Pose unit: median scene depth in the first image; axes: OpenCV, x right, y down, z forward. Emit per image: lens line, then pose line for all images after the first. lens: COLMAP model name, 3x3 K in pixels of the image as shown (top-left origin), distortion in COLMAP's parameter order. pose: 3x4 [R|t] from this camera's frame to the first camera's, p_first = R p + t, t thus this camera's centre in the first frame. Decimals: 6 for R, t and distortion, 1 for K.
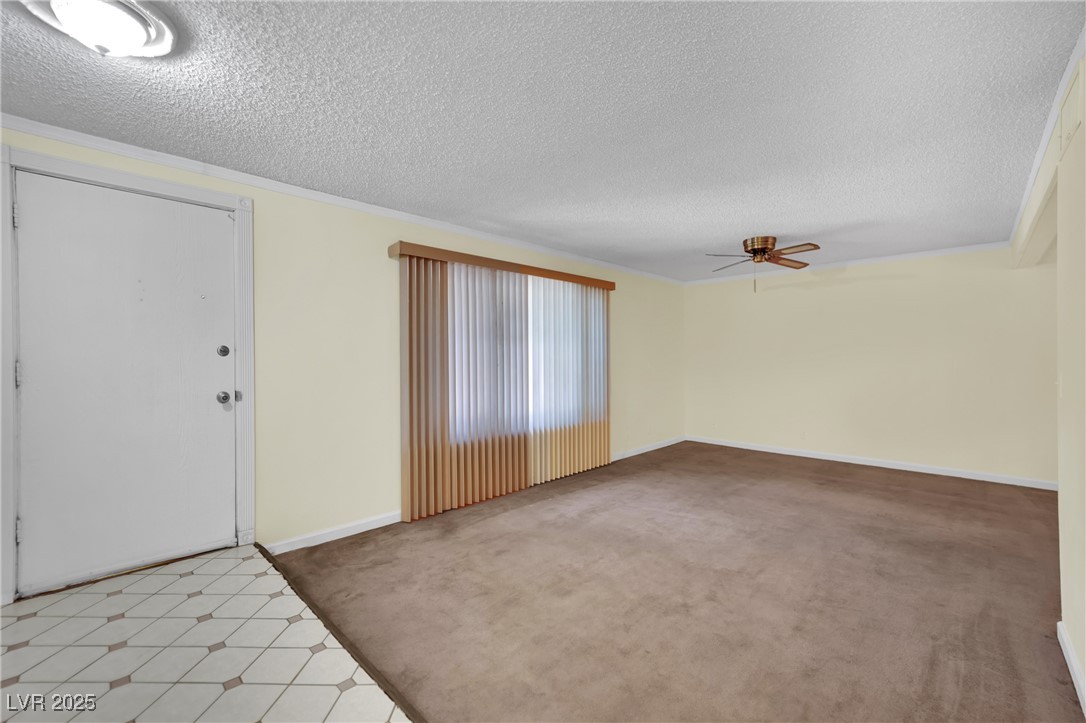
lens RADIAL K [[475.2, 0, 535.3], [0, 475.2, 362.1], [0, 0, 1]] dist [-0.015392, -0.000145]
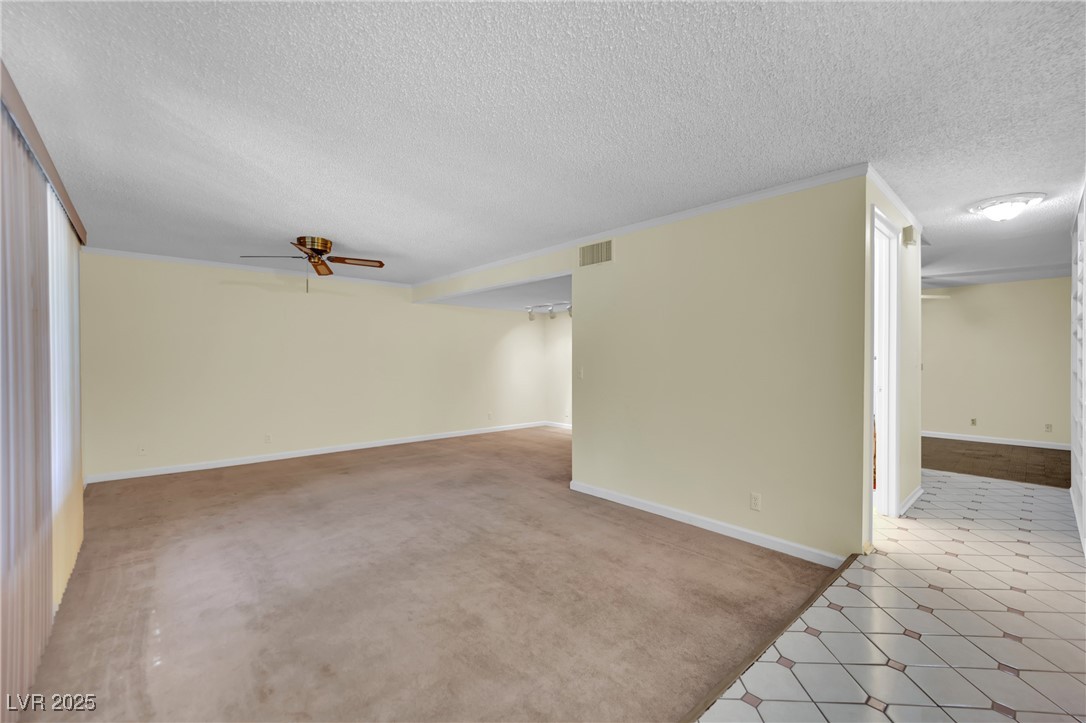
lens RADIAL K [[475.2, 0, 535.3], [0, 475.2, 362.1], [0, 0, 1]] dist [-0.015392, -0.000145]
pose [[0.018603, -0.002928, 0.999823, -0.548065], [0.013442, 0.999906, 0.002678, -0.001804], [-0.999737, 0.013389, 0.018640, 0.573316]]
